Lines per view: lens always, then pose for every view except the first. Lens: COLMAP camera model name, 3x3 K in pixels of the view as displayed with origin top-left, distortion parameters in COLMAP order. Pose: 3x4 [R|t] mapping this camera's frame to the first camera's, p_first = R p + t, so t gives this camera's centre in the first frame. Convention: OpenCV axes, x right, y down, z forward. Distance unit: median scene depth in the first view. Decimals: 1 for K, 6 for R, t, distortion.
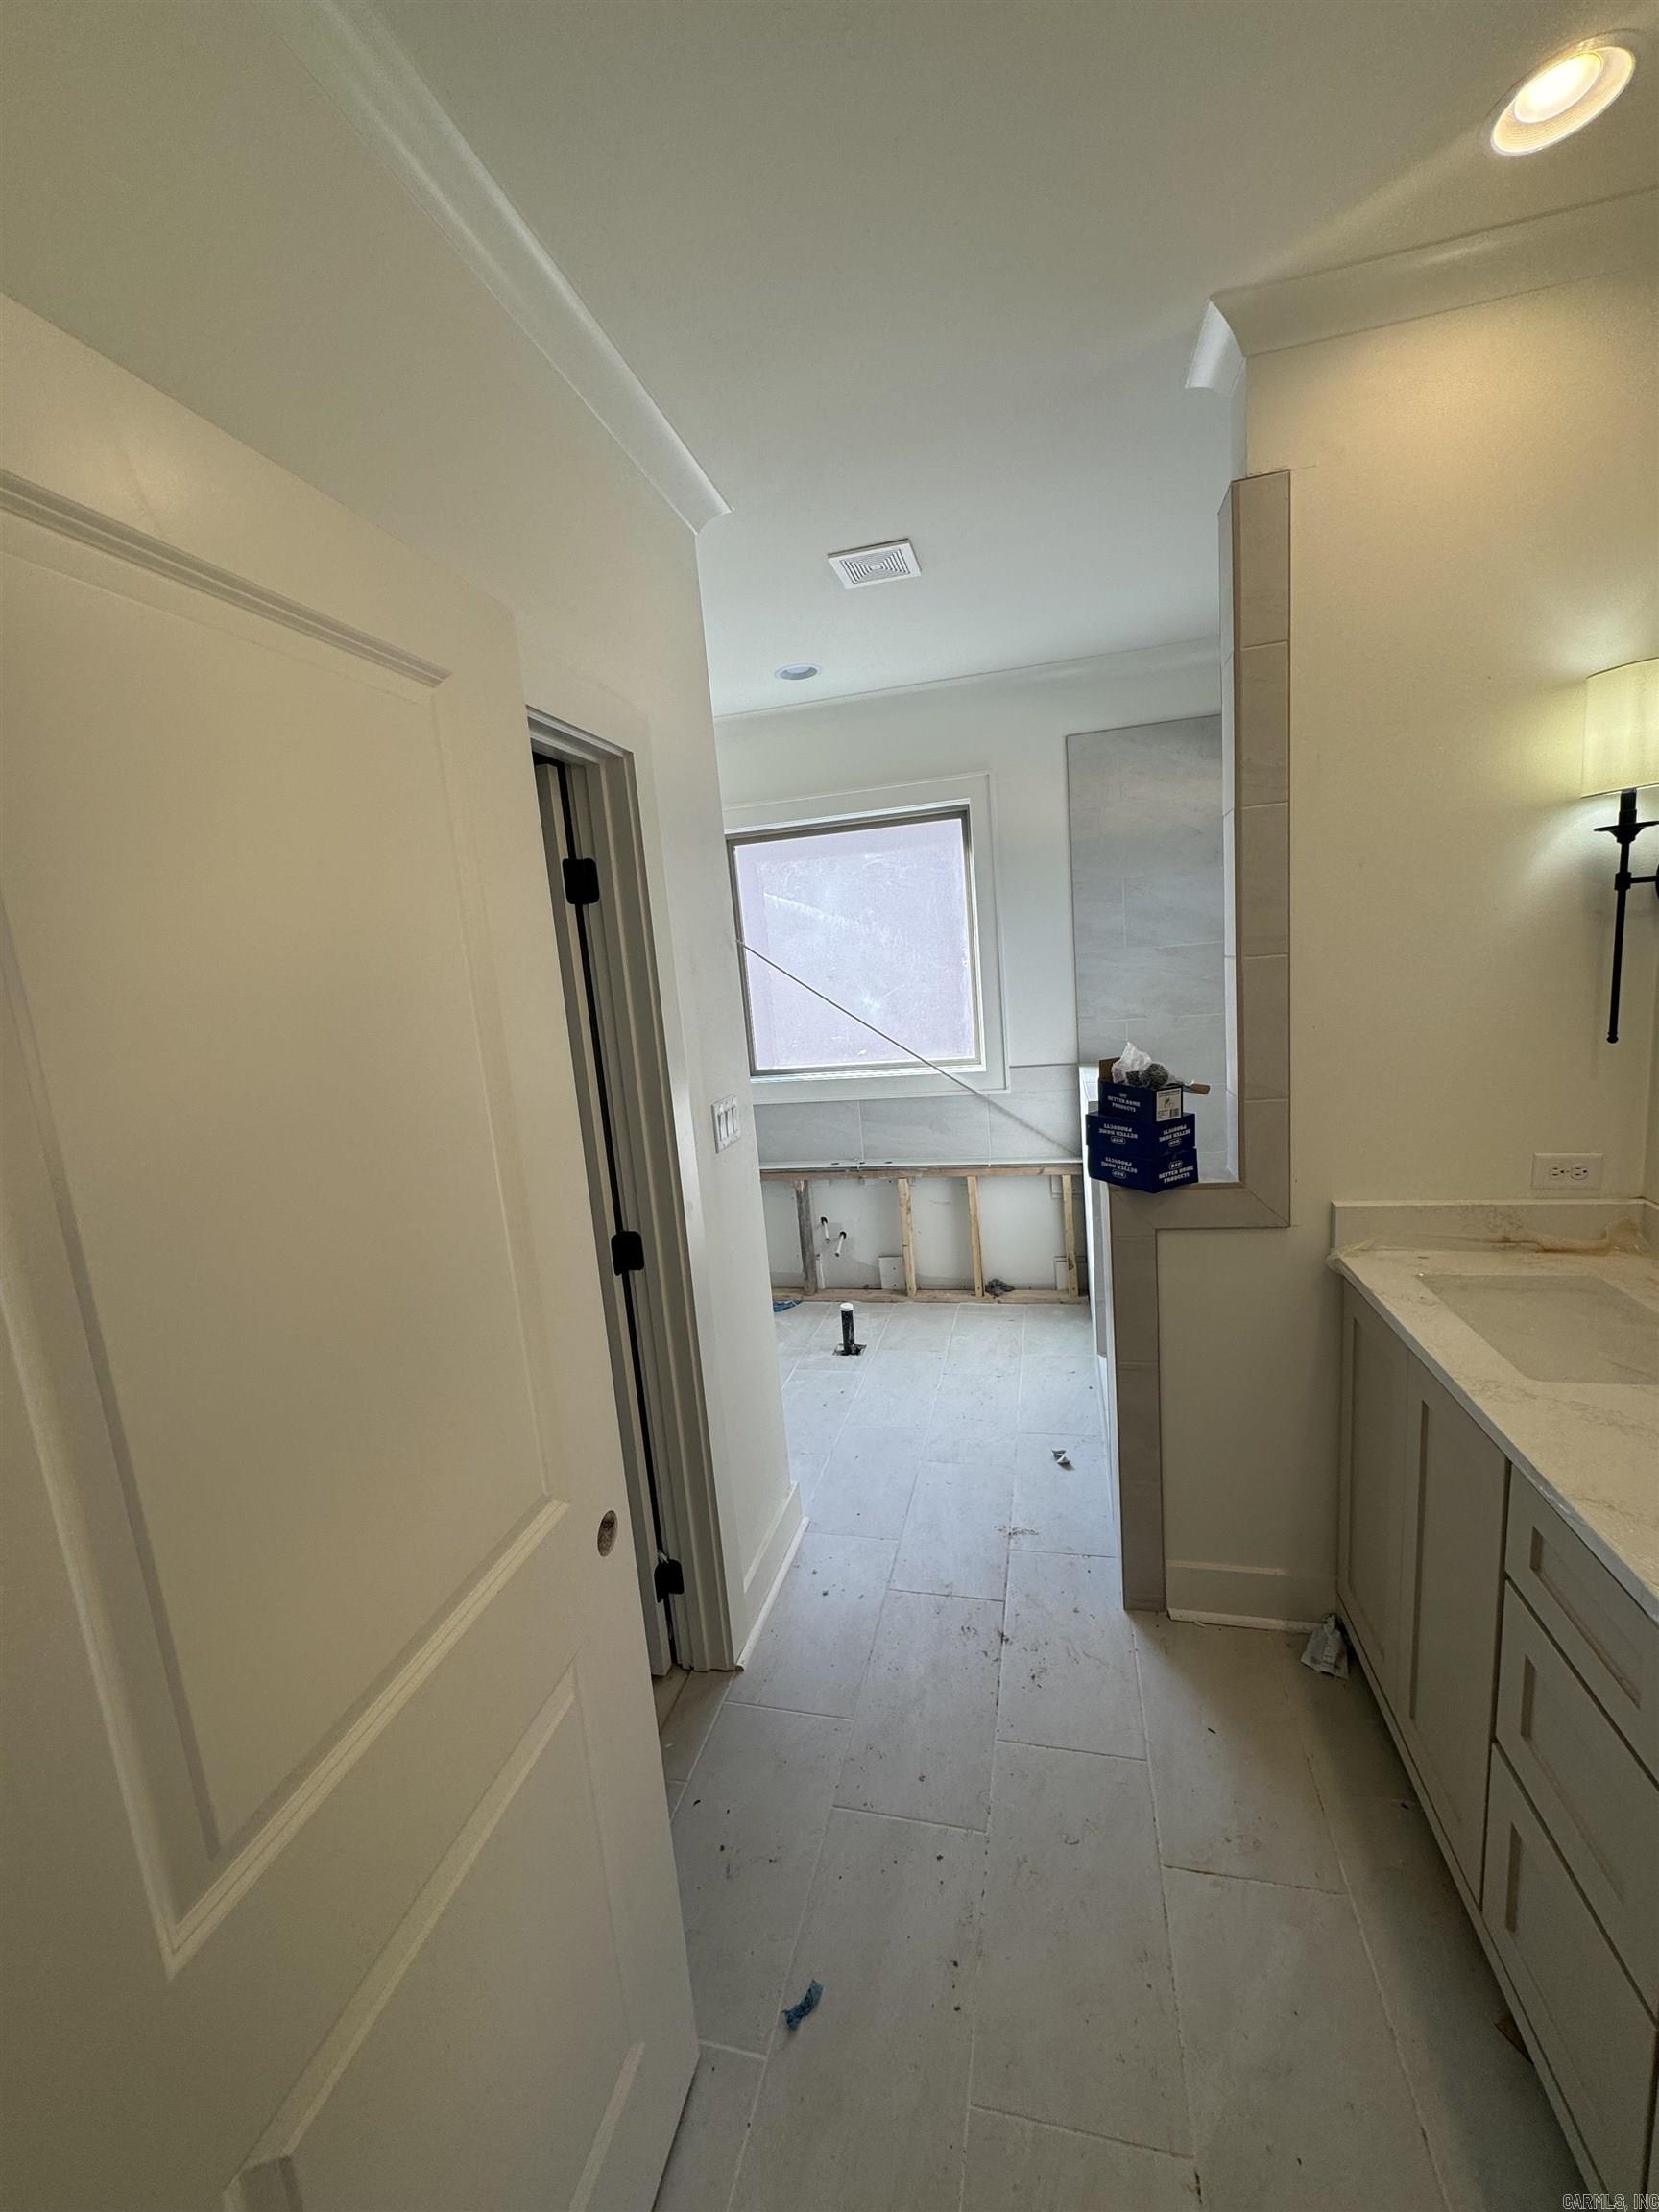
lens RADIAL K [[882.2, 0, 829.5], [0, 882.2, 1106.0], [0, 0, 1]] dist [0.001143, -0.000055]
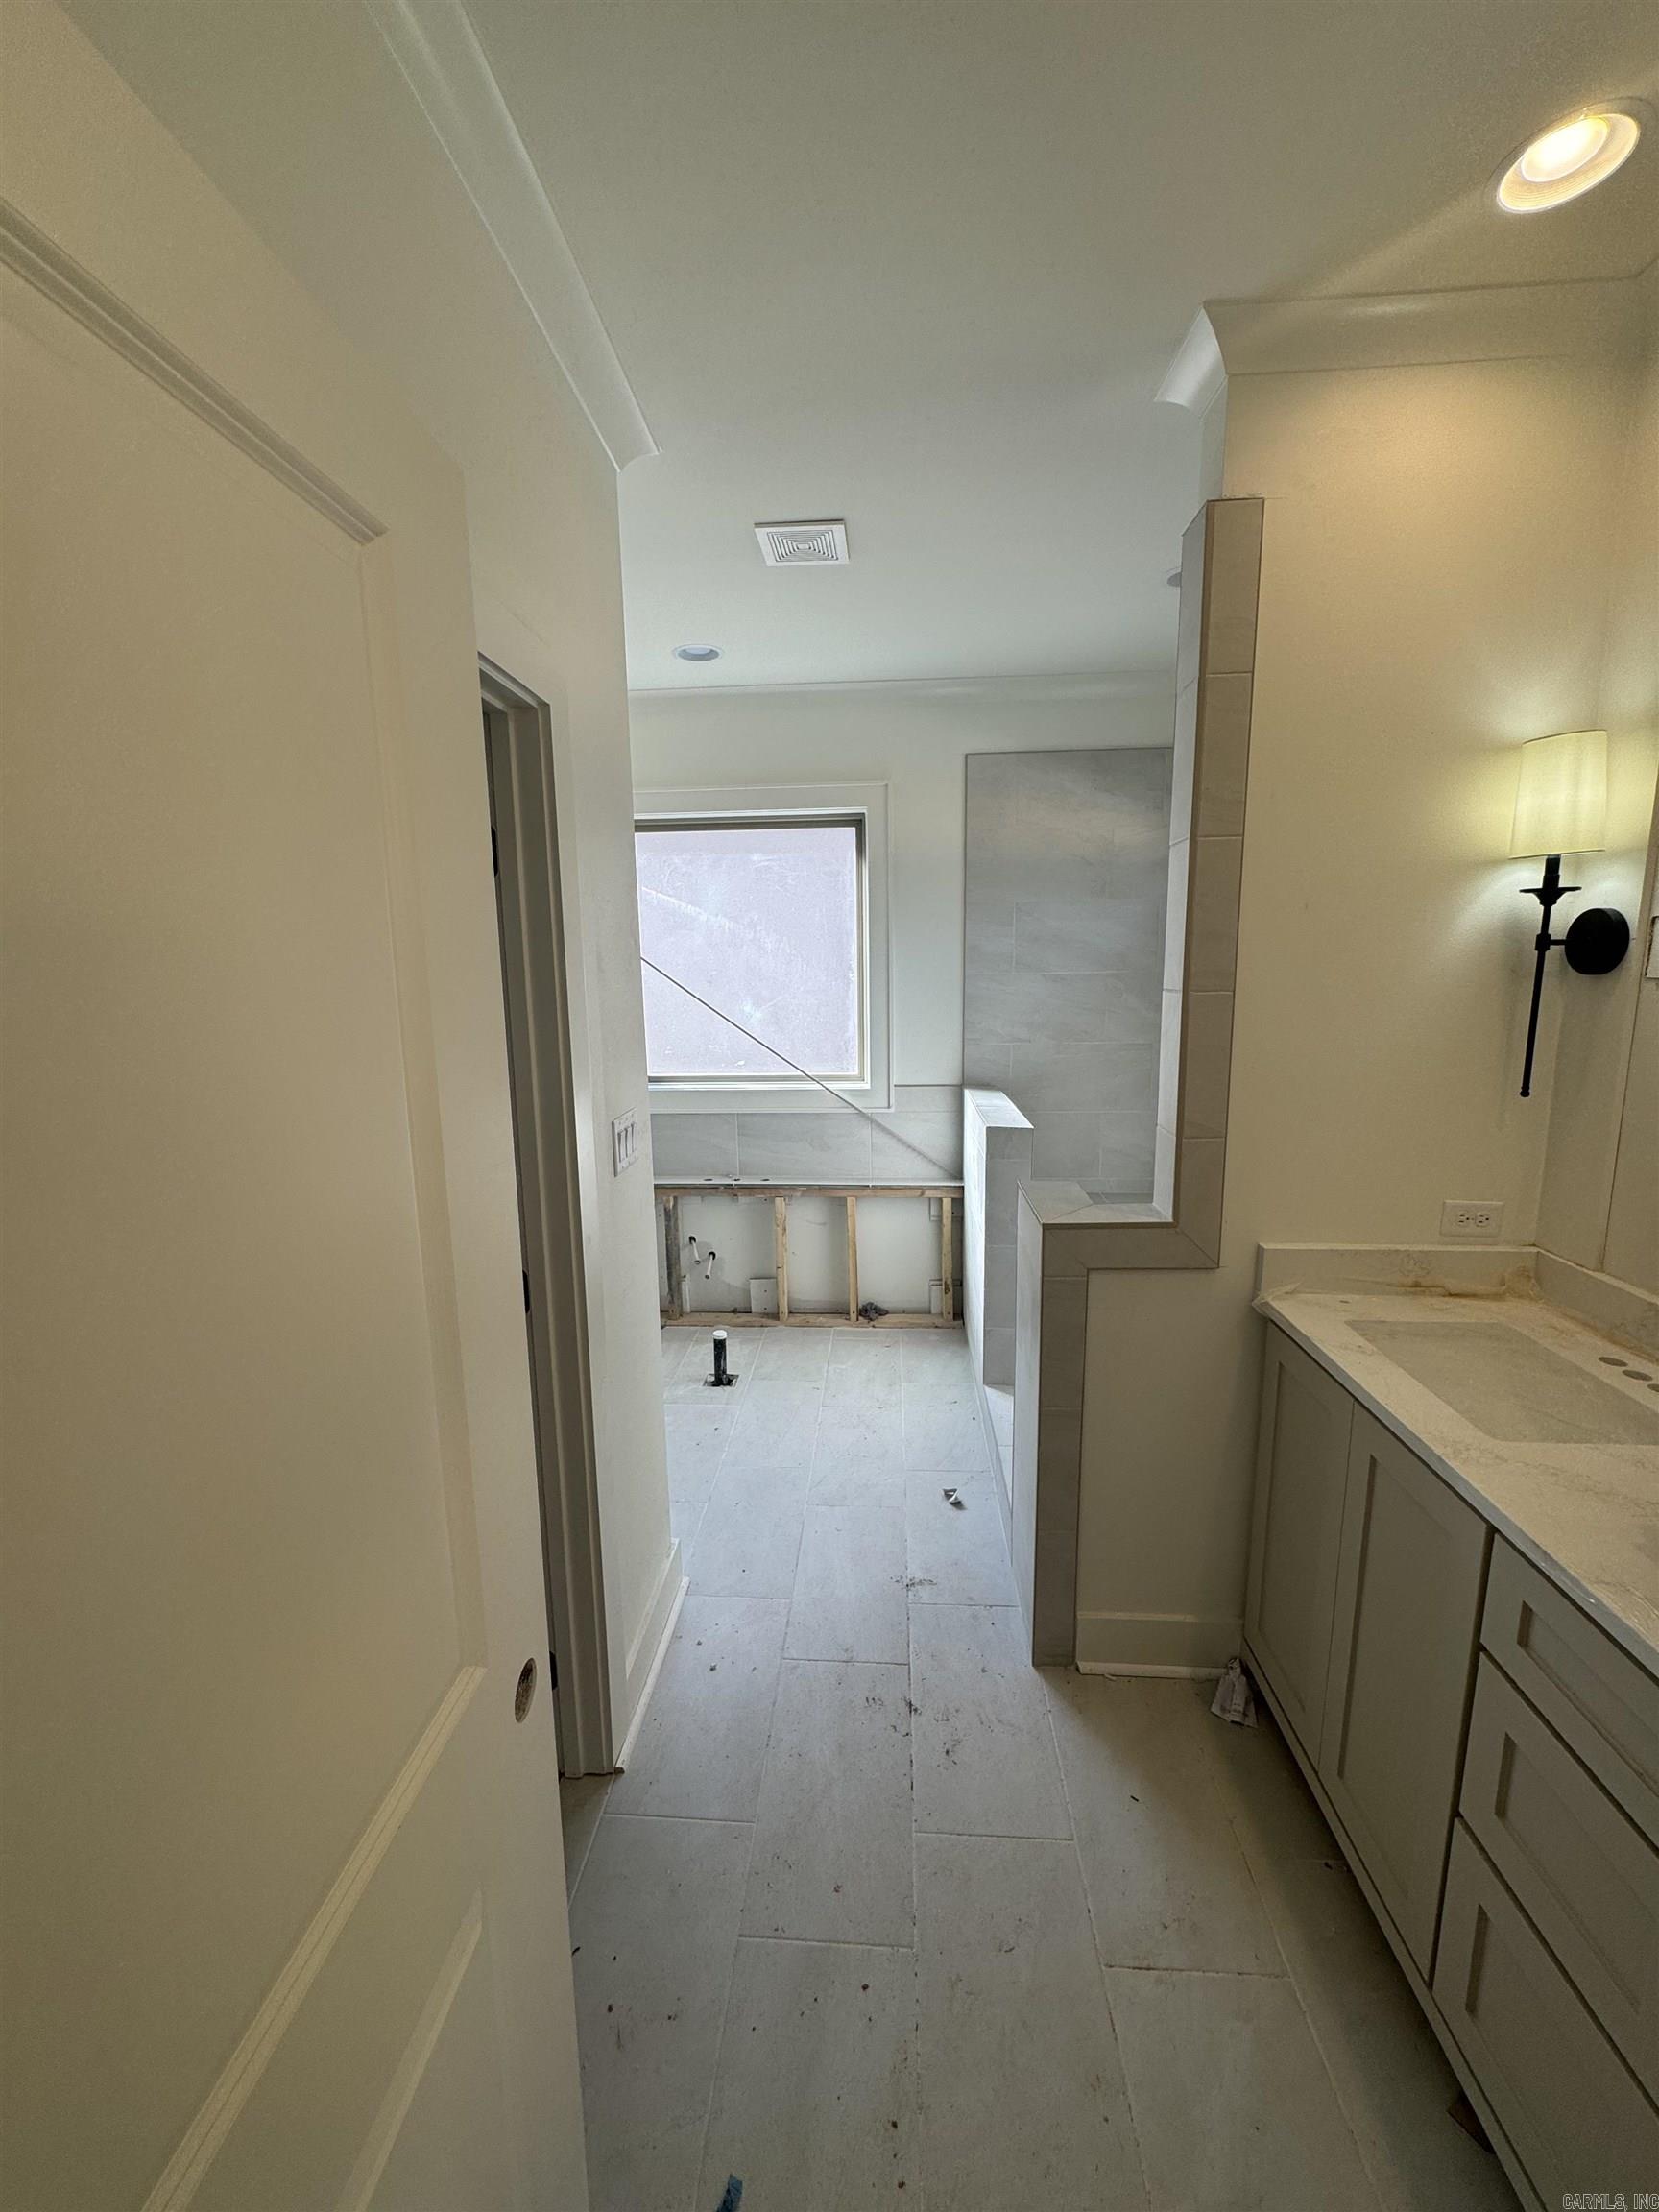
lens RADIAL K [[882.2, 0, 829.5], [0, 882.2, 1106.0], [0, 0, 1]] dist [0.001143, -0.000055]
pose [[0.982687, 0.039388, 0.181039, -0.081620], [-0.037864, 0.999212, -0.011871, -0.014357], [-0.181364, 0.004810, 0.983404, 0.103195]]
